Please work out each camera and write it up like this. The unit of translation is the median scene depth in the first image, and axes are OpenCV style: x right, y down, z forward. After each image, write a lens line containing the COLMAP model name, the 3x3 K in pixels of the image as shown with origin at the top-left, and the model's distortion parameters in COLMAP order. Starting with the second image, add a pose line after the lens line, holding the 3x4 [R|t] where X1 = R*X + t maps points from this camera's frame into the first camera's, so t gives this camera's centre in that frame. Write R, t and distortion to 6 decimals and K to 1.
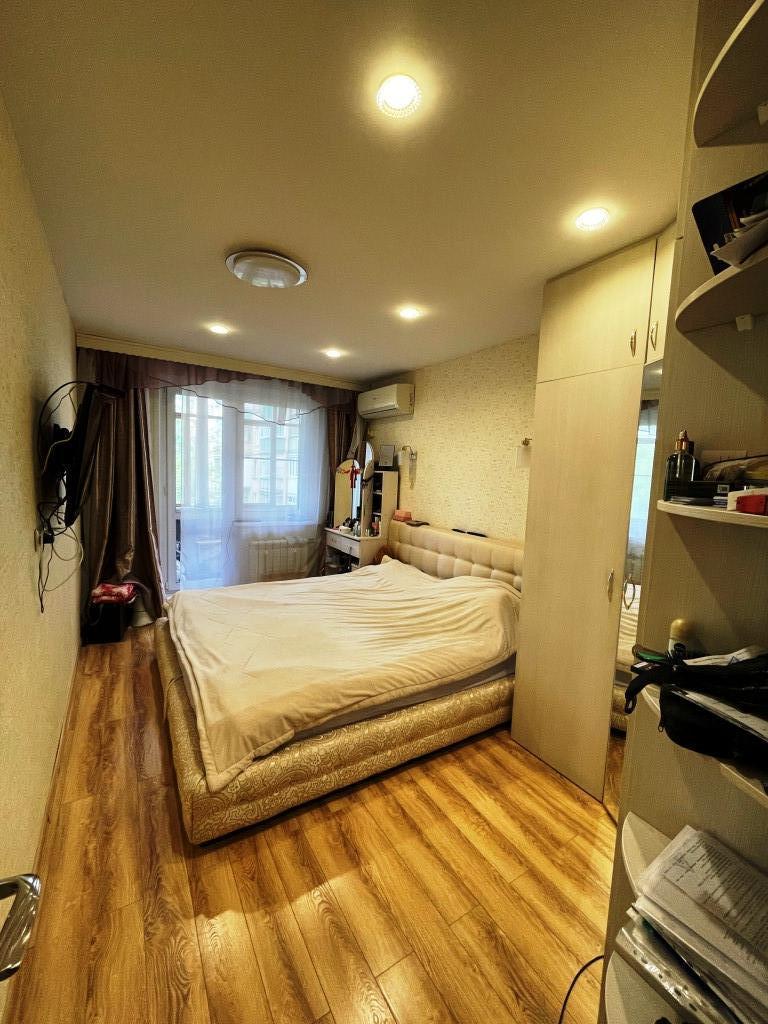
lens RADIAL K [[417.1, 0, 384.0], [0, 417.1, 510.9], [0, 0, 1]] dist [-0.002440, 0.000178]
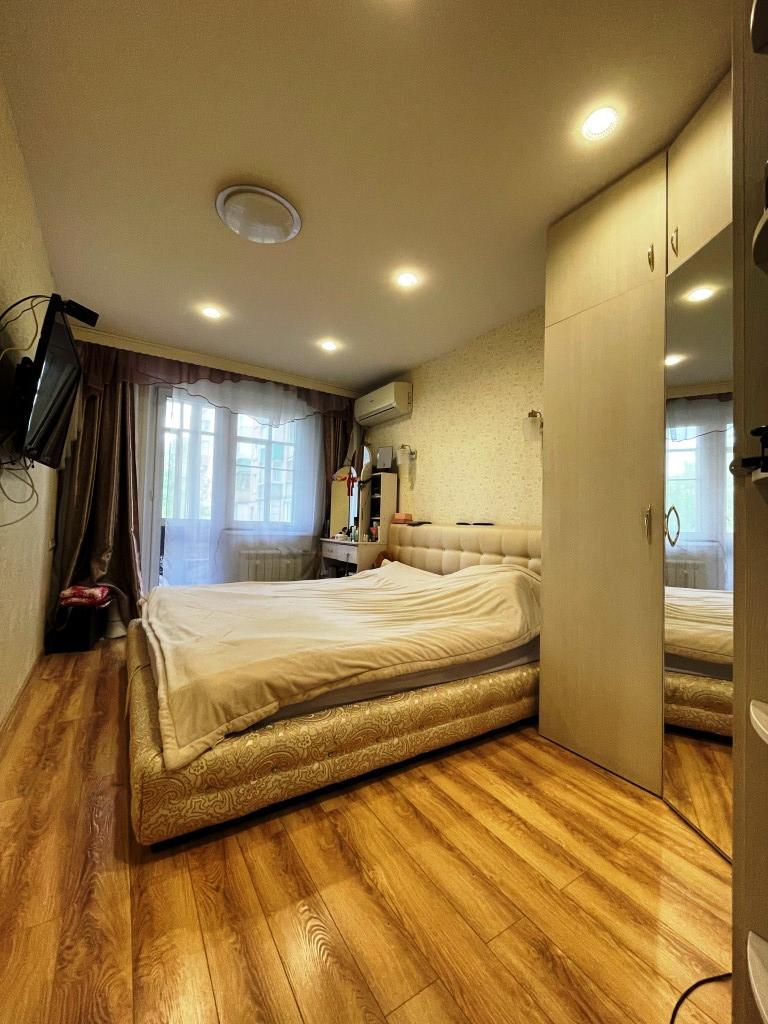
lens RADIAL K [[417.1, 0, 384.4], [0, 417.1, 511.2], [0, 0, 1]] dist [-0.002440, 0.000178]
pose [[0.999857, -0.014811, 0.008120, -0.009159], [0.015680, 0.992622, -0.120234, 0.218613], [-0.006279, 0.120344, 0.992712, 0.126740]]
